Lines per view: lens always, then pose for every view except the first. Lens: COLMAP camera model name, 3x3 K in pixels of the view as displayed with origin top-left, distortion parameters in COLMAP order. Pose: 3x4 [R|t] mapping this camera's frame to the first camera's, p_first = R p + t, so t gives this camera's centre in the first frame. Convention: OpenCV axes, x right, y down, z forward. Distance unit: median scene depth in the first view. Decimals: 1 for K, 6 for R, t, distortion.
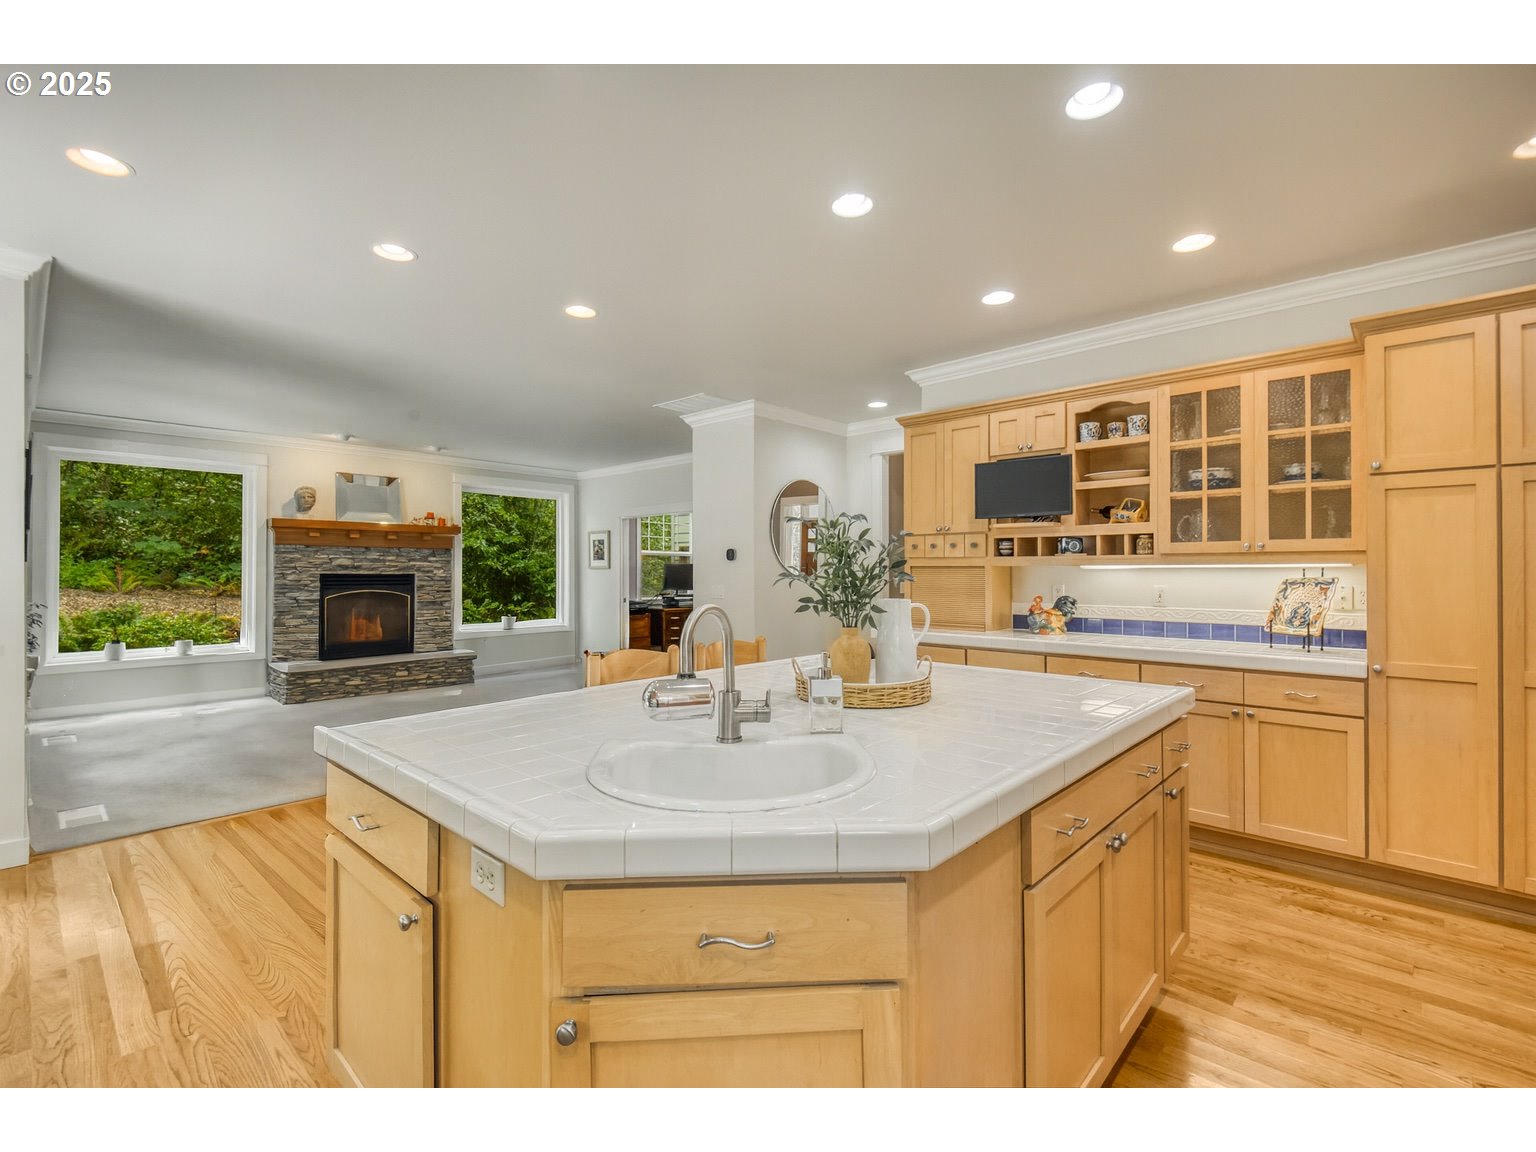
lens RADIAL K [[691.4, 0, 770.7], [0, 691.4, 573.2], [0, 0, 1]] dist [-0.004131, -0.002796]
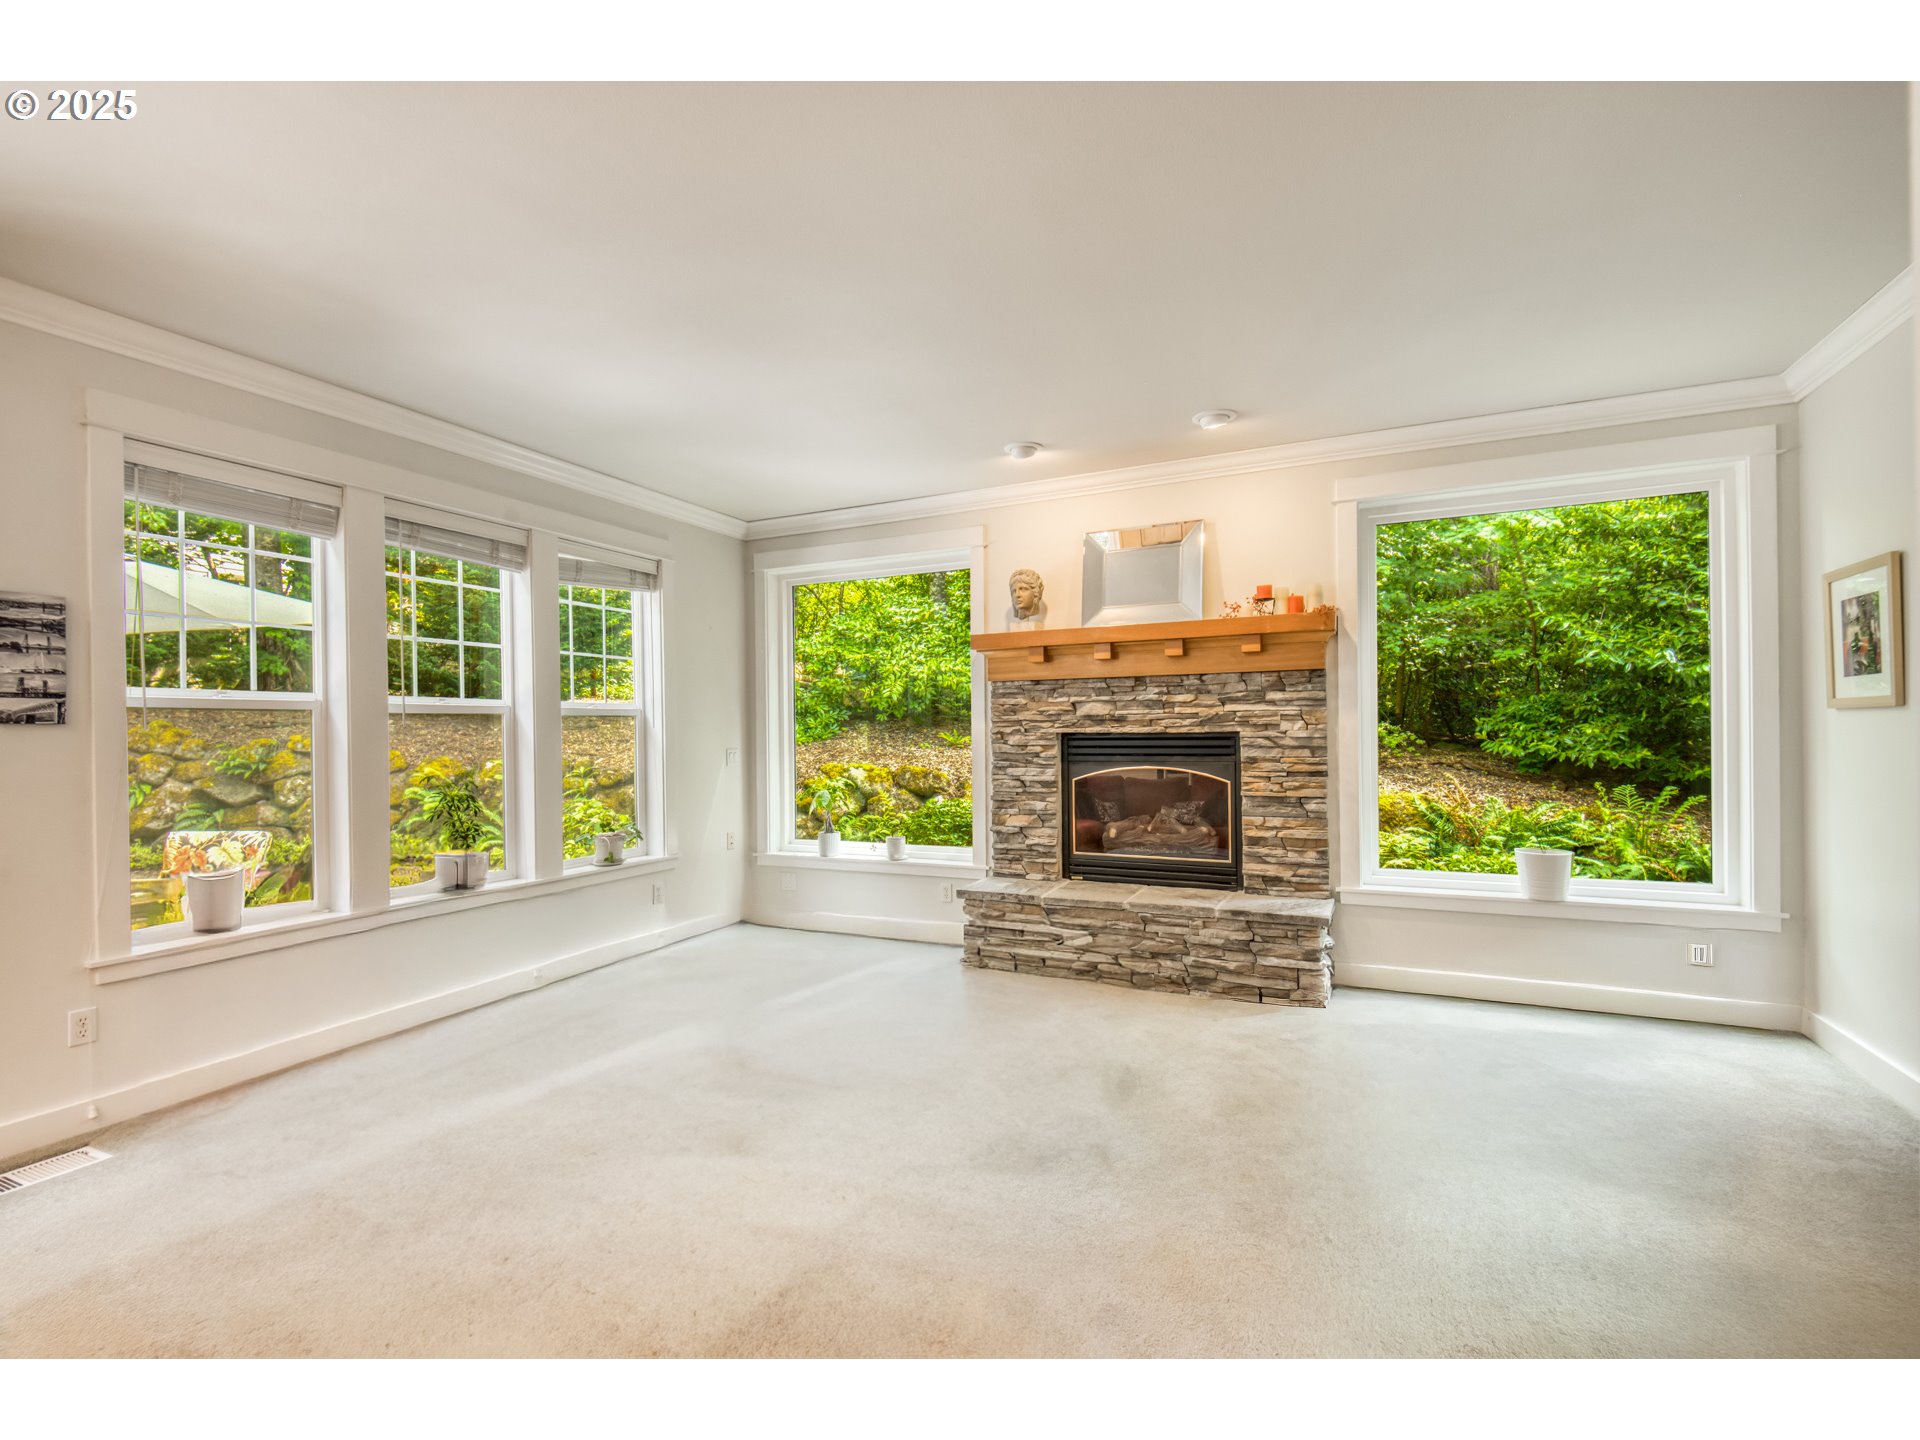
lens RADIAL K [[864.3, 0, 955.6], [0, 864.3, 726.3], [0, 0, 1]] dist [-0.004131, -0.002796]
pose [[0.285851, -0.003566, -0.958267, -0.043974], [0.013315, 0.999911, 0.000251, -0.005039], [0.958182, -0.012831, 0.285873, 0.700833]]
